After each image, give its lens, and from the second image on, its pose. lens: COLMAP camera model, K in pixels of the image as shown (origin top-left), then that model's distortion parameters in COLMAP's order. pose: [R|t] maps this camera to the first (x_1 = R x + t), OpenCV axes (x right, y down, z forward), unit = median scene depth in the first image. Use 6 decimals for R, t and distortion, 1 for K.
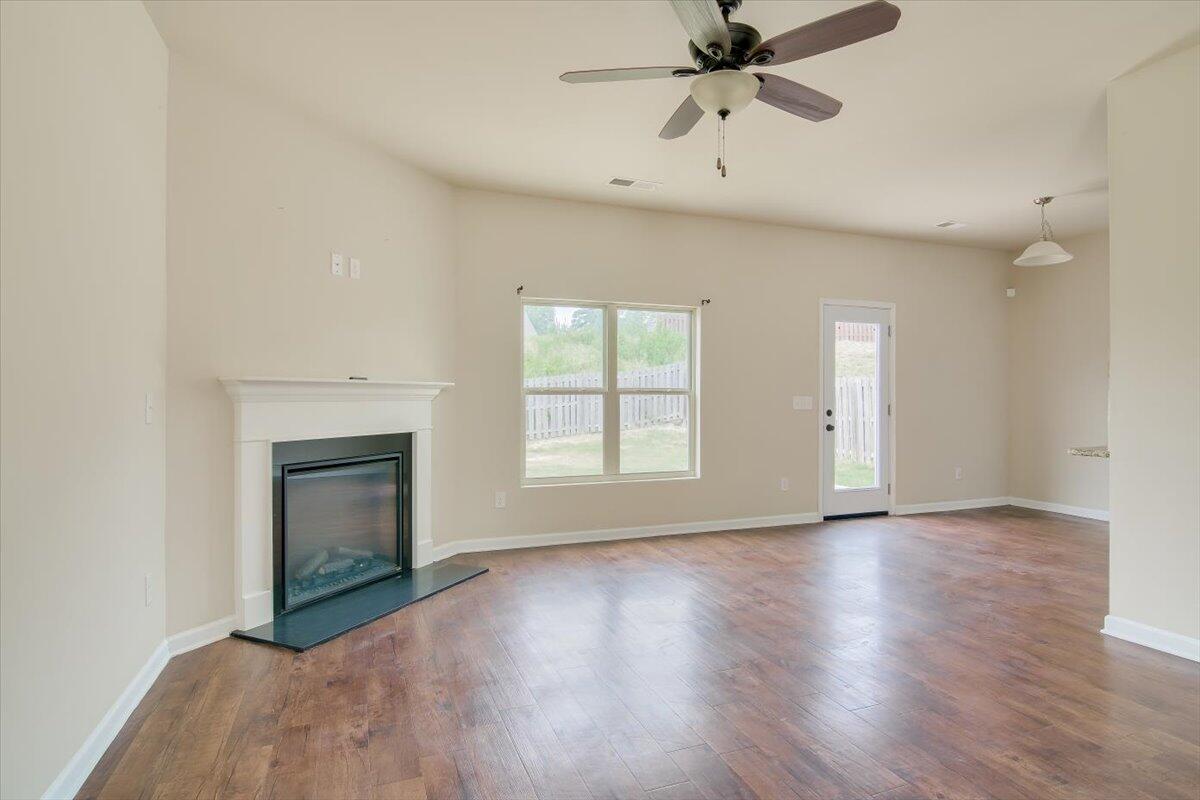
lens RADIAL K [[646.2, 0, 598.5], [0, 646.2, 397.8], [0, 0, 1]] dist [-0.001358, -0.000127]
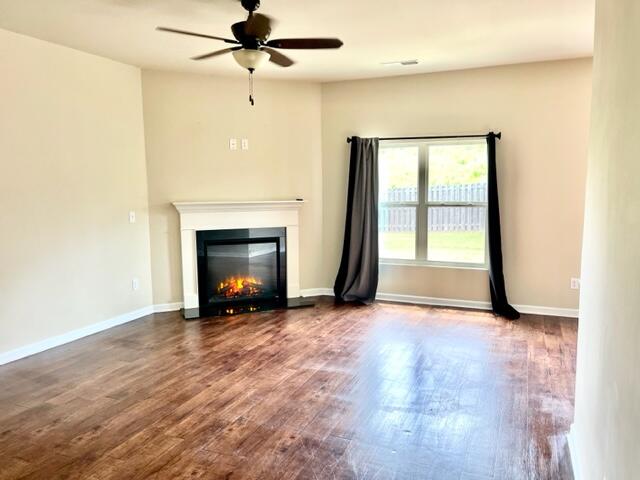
lens RADIAL K [[488.1, 0, 319.2], [0, 488.1, 238.8], [0, 0, 1]] dist [-0.006186, -0.001855]
pose [[0.711199, 0.070037, -0.699494, 0.678743], [0.008946, 0.994043, 0.108624, -0.057194], [0.702934, -0.083511, 0.706335, 0.059914]]
